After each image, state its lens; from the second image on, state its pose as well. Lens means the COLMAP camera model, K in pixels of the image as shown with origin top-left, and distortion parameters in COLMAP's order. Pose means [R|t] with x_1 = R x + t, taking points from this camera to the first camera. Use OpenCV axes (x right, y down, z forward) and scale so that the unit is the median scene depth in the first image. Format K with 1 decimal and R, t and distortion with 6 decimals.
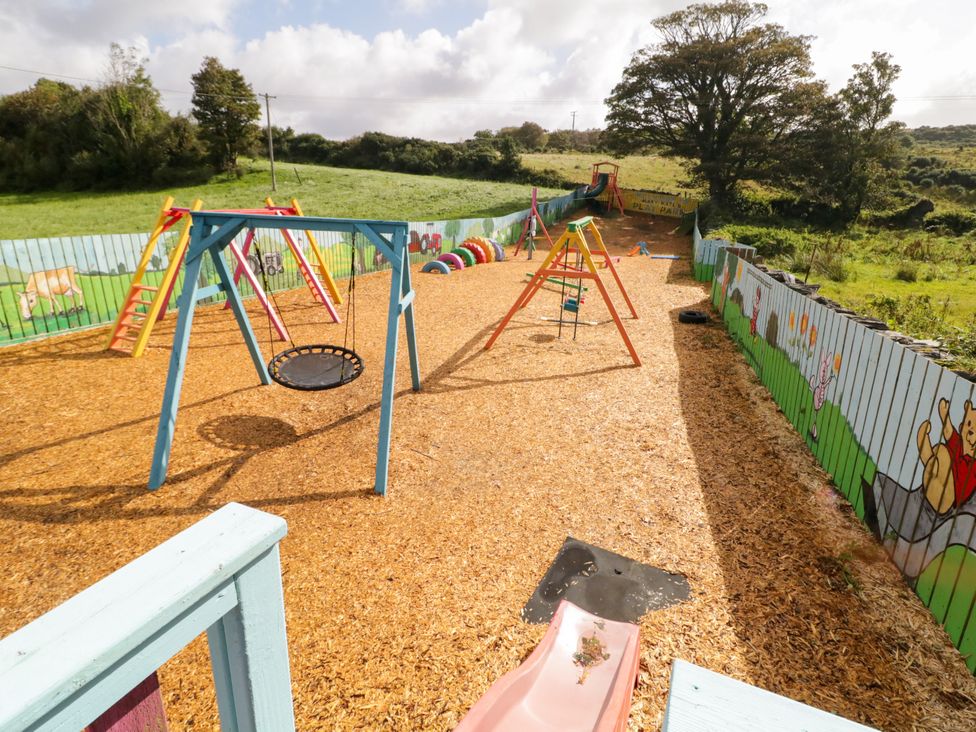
lens RADIAL K [[505.5, 0, 494.7], [0, 505.5, 360.6], [0, 0, 1]] dist [-0.000736, 0.000260]
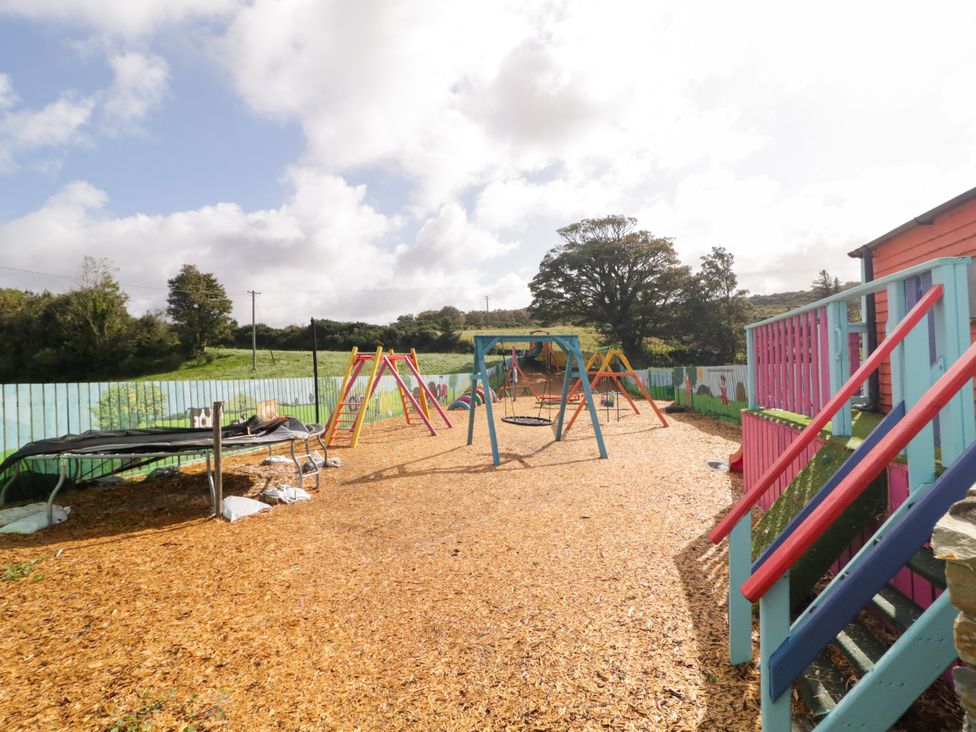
lens RADIAL K [[505.5, 0, 494.7], [0, 505.5, 360.6], [0, 0, 1]] dist [-0.000736, 0.000260]
pose [[0.982110, -0.065489, 0.176554, -0.098148], [0.119869, 0.940506, -0.317930, 0.048320], [-0.145229, 0.333406, 0.931530, -0.090645]]
